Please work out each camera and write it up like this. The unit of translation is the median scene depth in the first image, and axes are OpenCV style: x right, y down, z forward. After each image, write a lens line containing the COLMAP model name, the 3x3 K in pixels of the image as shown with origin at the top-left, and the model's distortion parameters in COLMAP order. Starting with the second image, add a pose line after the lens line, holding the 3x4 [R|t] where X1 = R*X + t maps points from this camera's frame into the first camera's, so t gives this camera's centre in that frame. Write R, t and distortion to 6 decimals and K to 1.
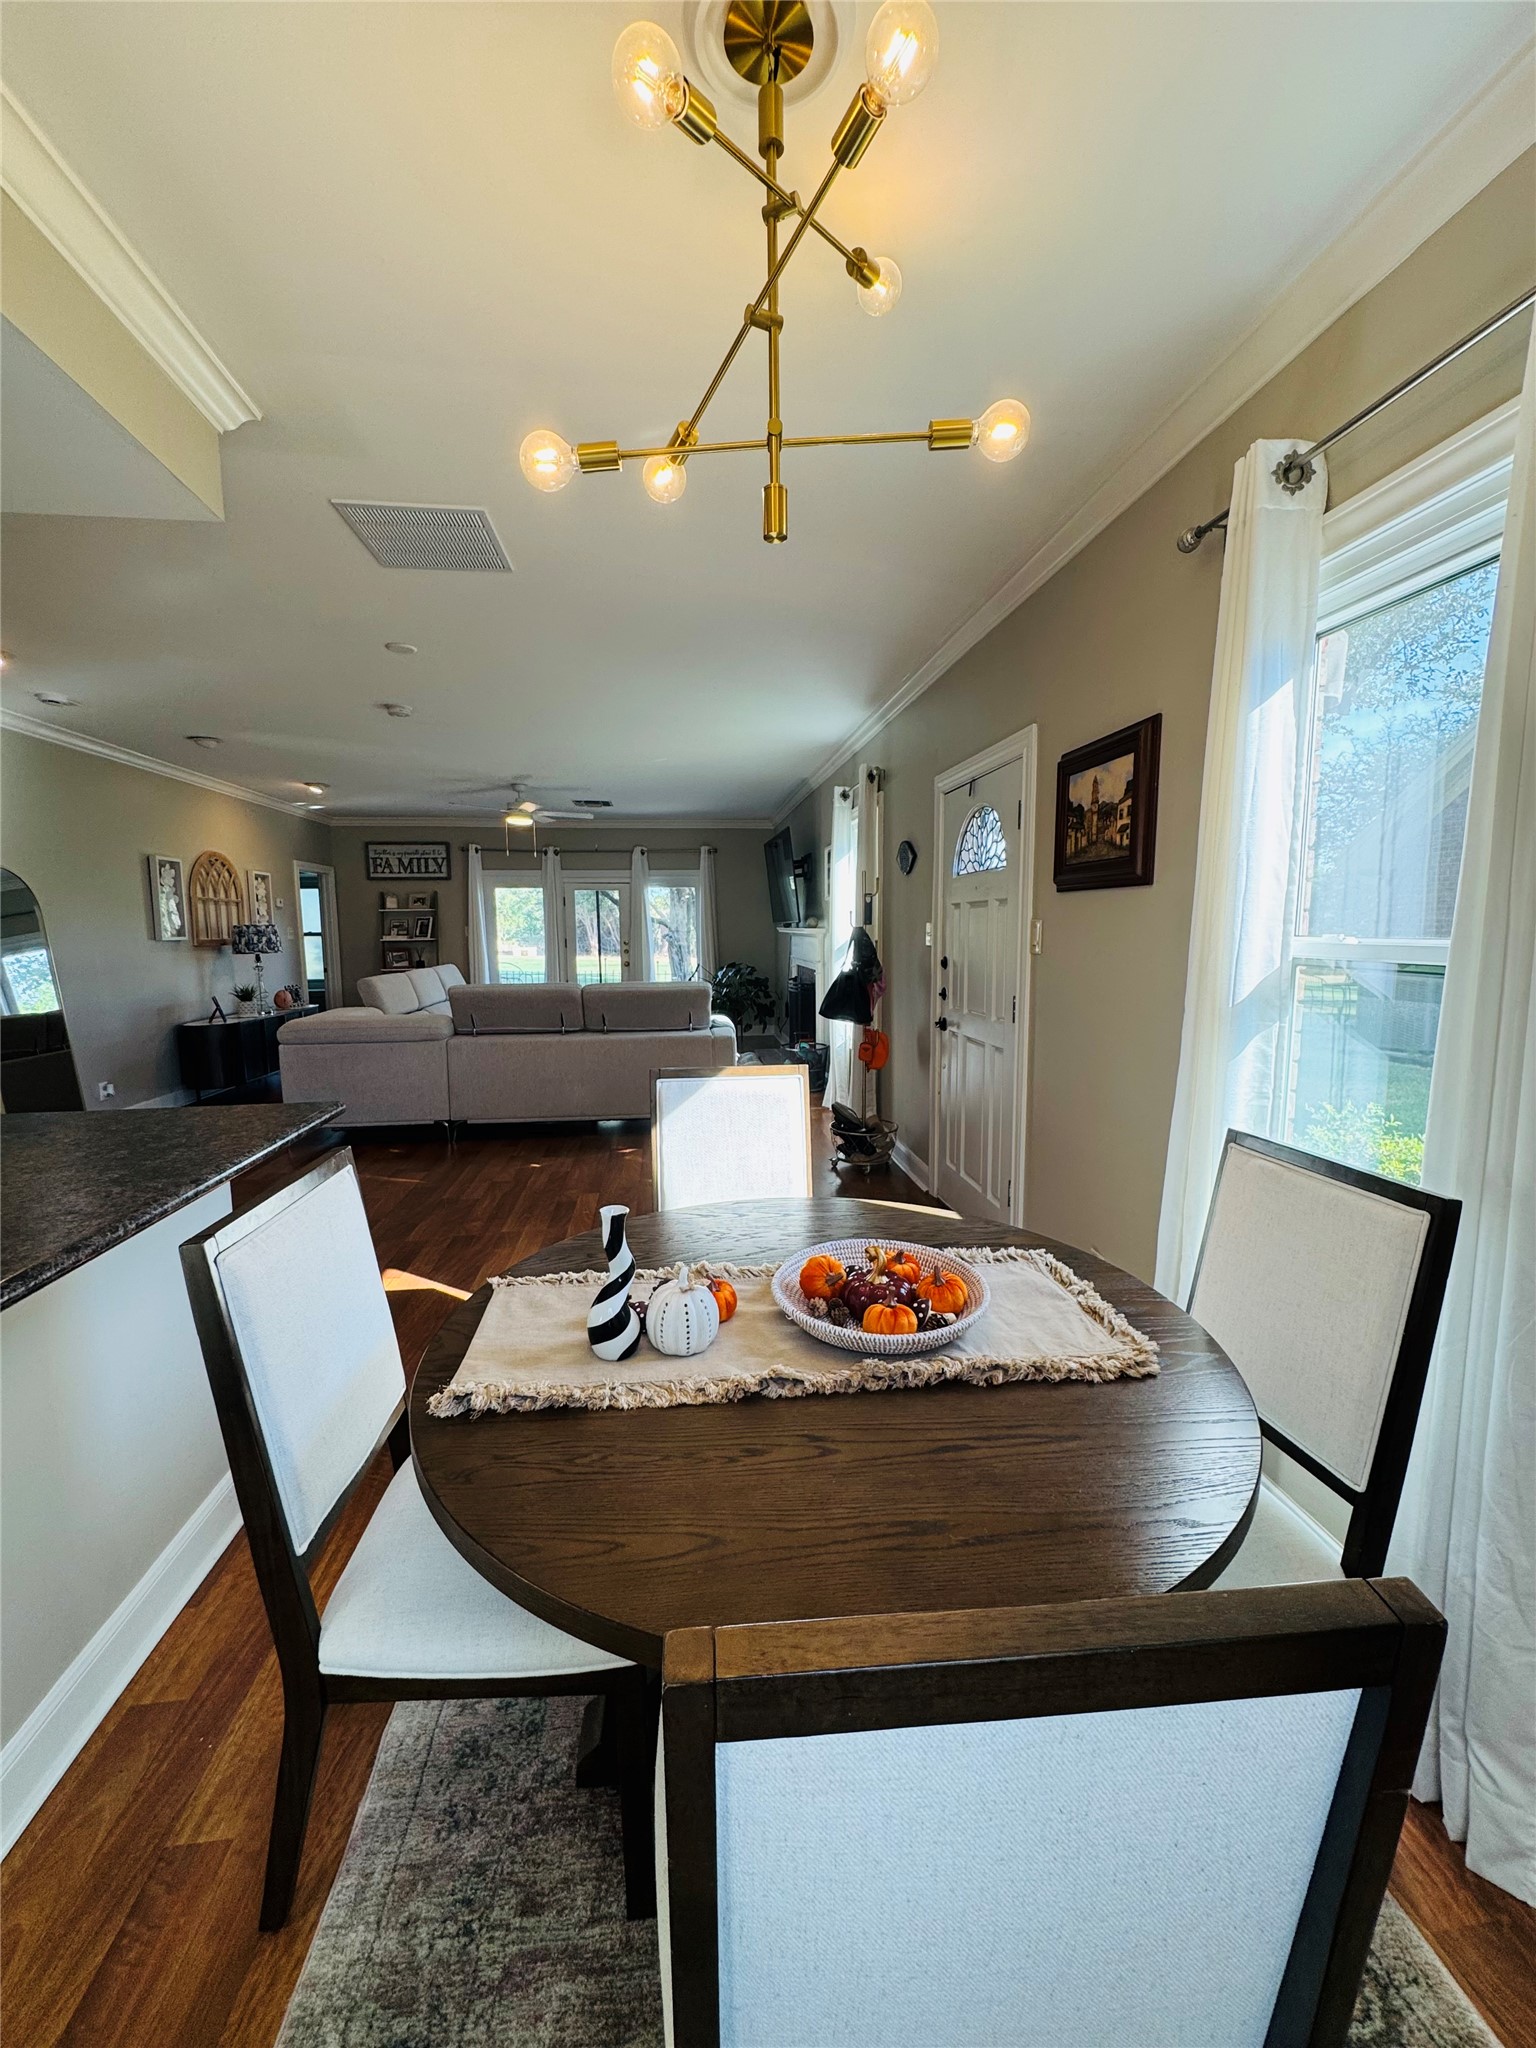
lens RADIAL K [[820.7, 0, 768.0], [0, 820.7, 1024.0], [0, 0, 1]] dist [-0.009632, 0.002303]
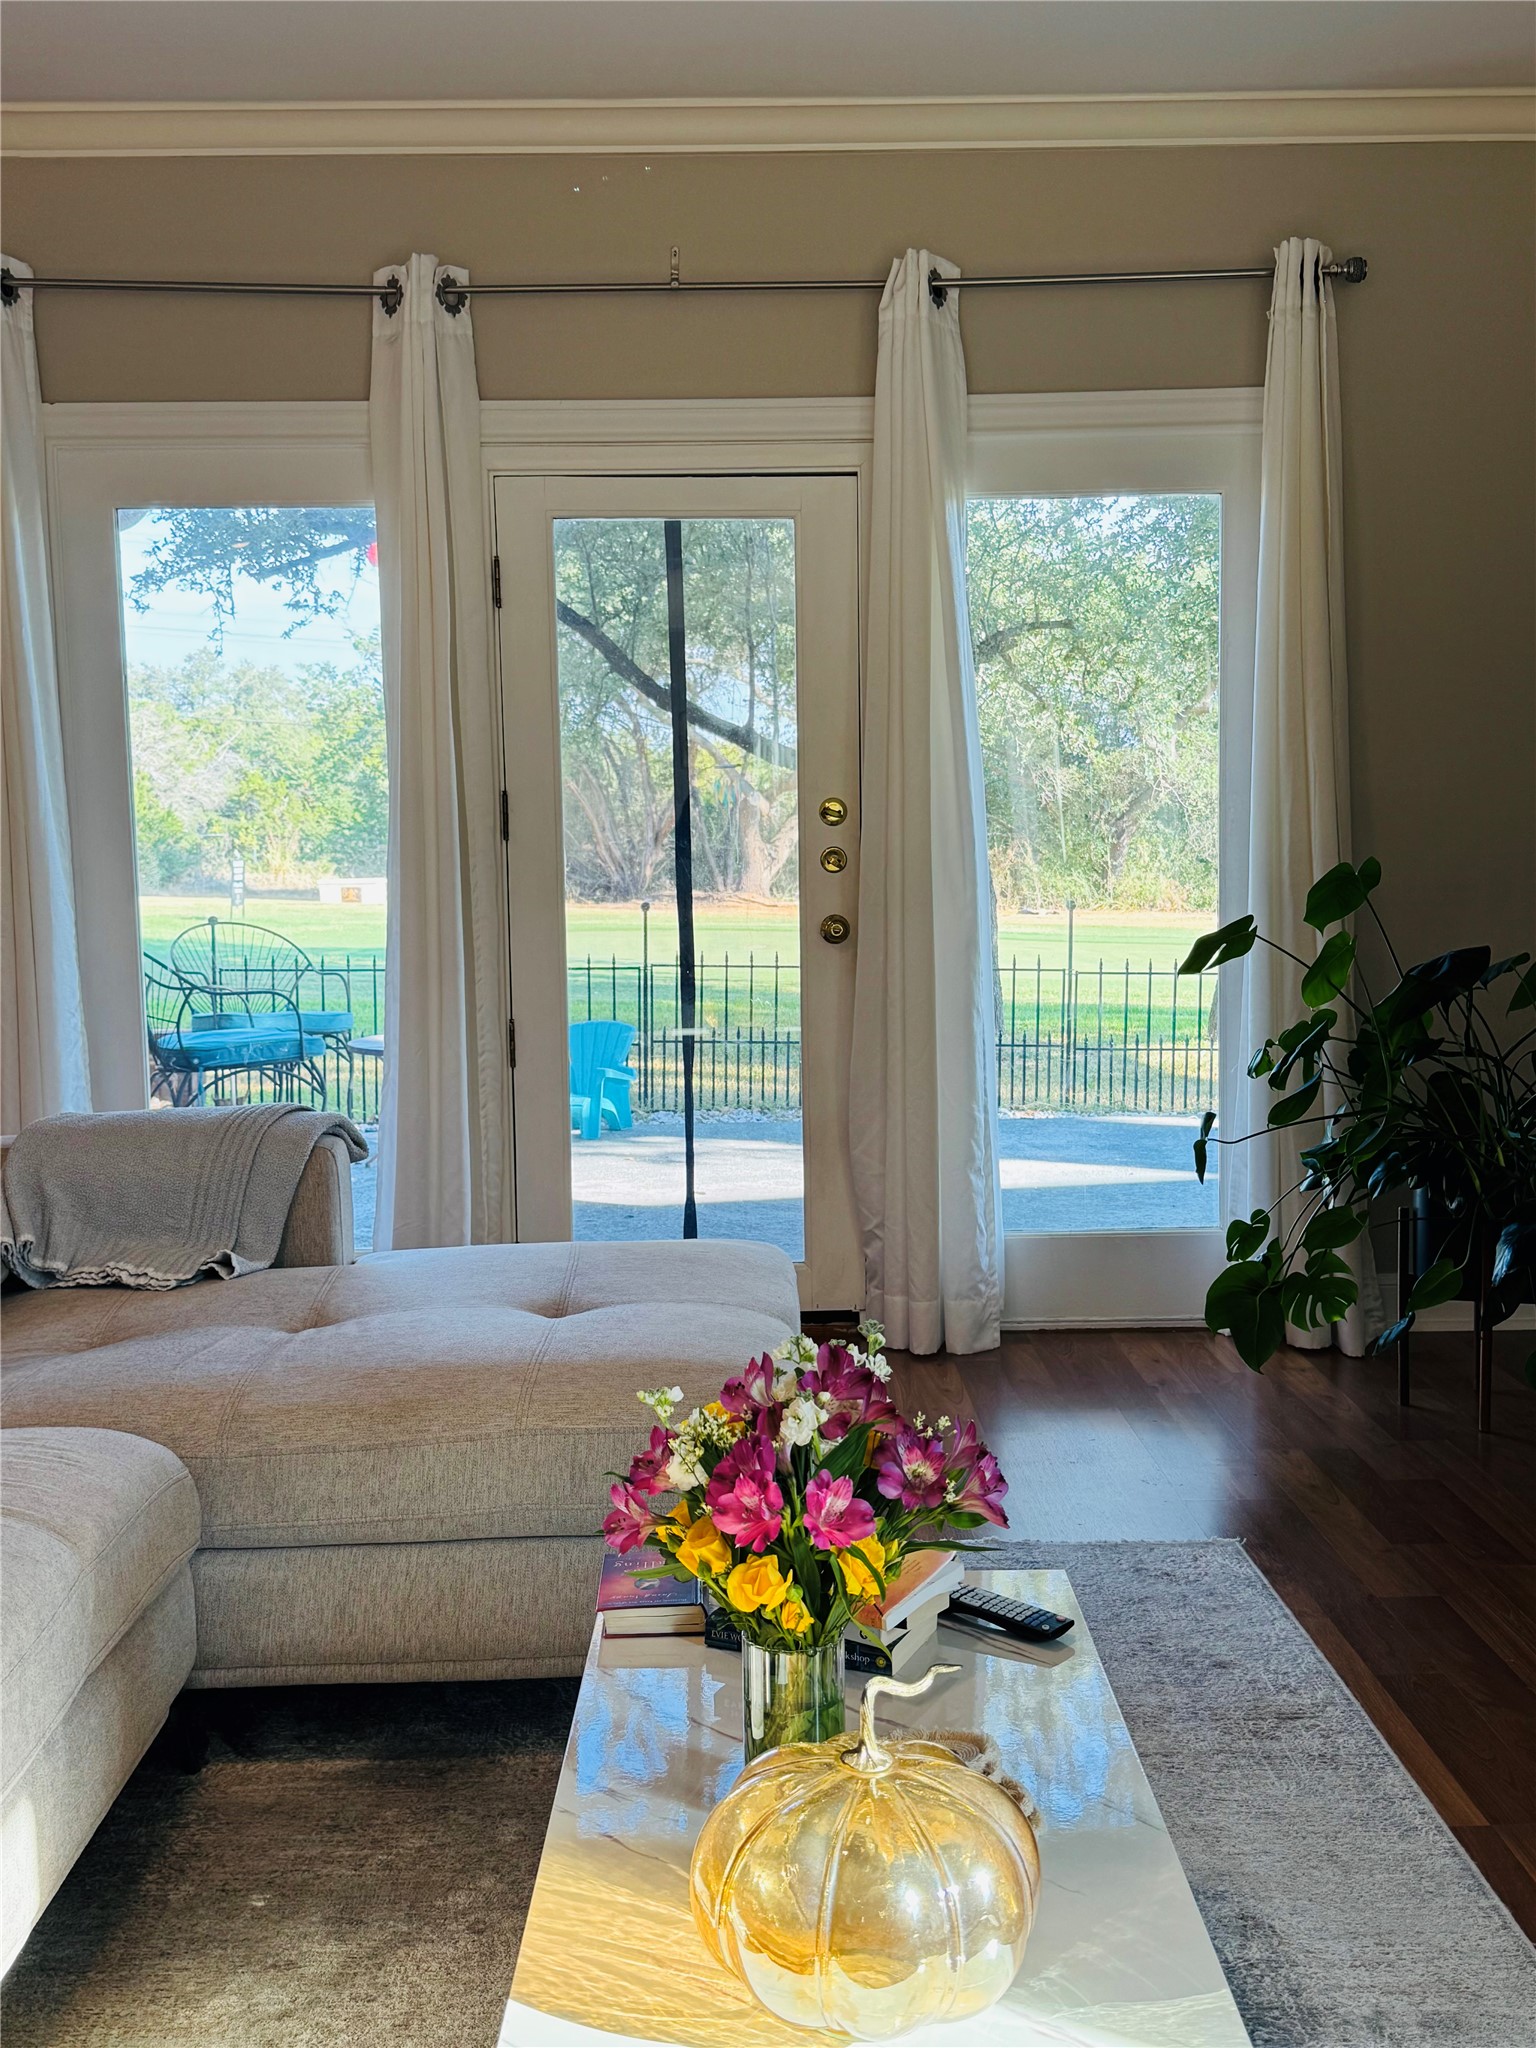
lens RADIAL K [[2190.1, 0, 768.0], [0, 2190.1, 1024.0], [0, 0, 1]] dist [0.116582, -0.007101]
pose [[0.995657, 0.002736, -0.093056, -0.148352], [-0.004257, 0.999861, -0.016150, -0.046153], [0.092998, 0.016476, 0.995530, 0.543179]]
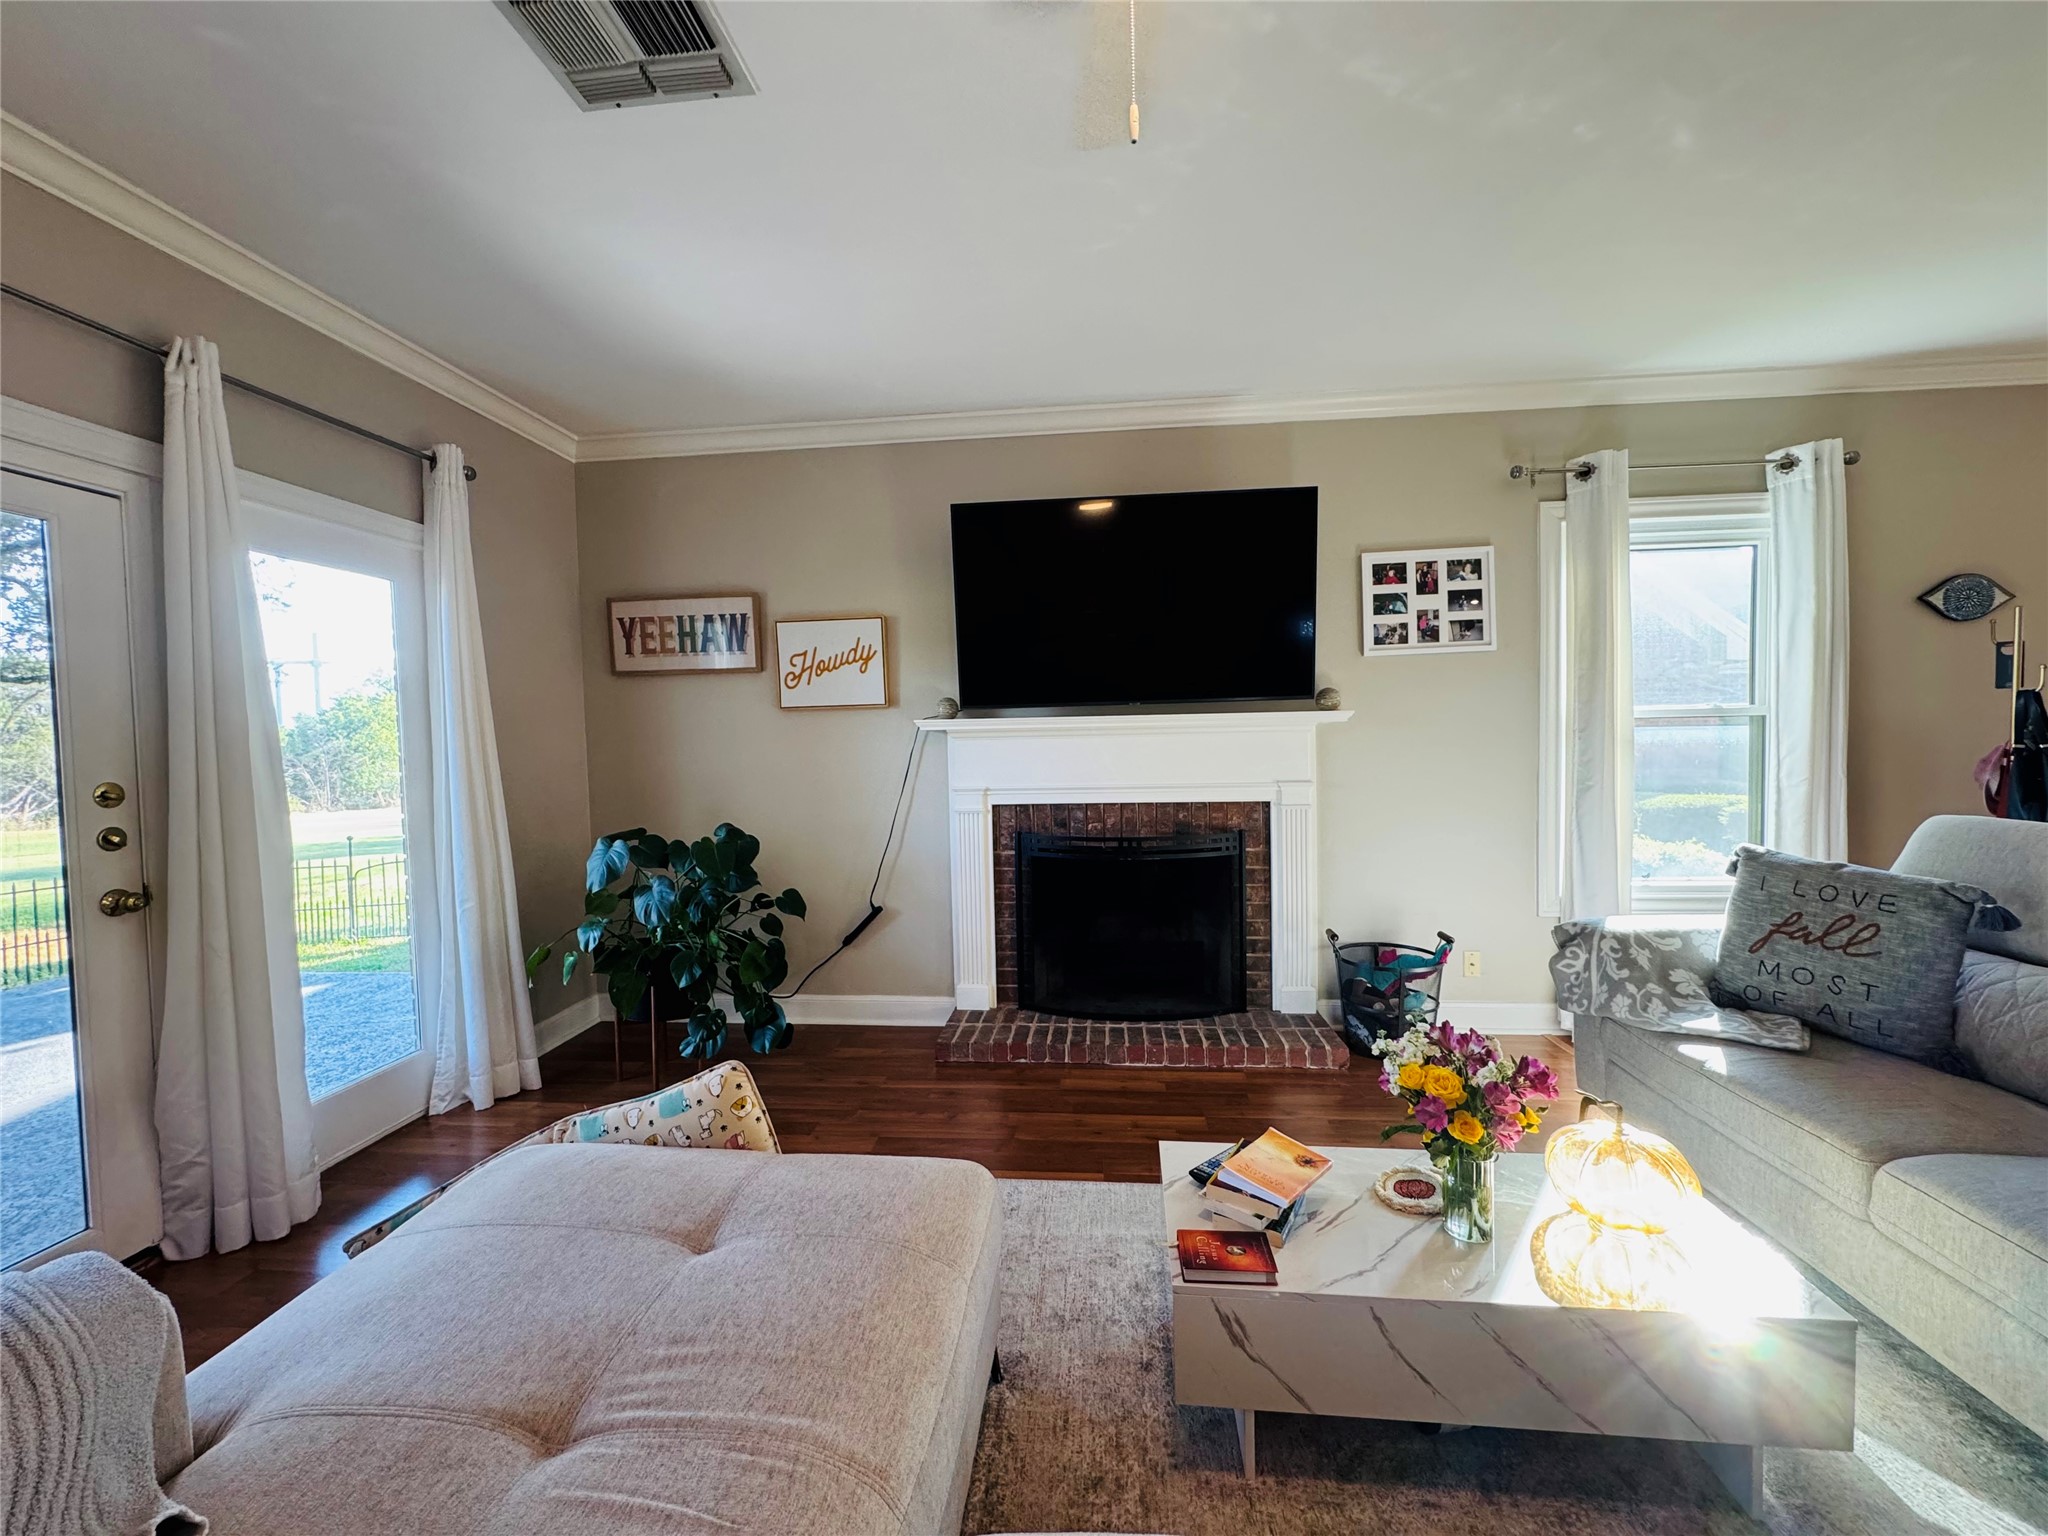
lens RADIAL K [[820.7, 0, 1021.9], [0, 820.7, 767.5], [0, 0, 1]] dist [-0.009632, 0.002303]
pose [[0.211151, -0.036110, 0.976786, -0.332468], [0.135413, 0.990762, 0.007354, -0.081482], [-0.968028, 0.130717, 0.214090, 0.783002]]
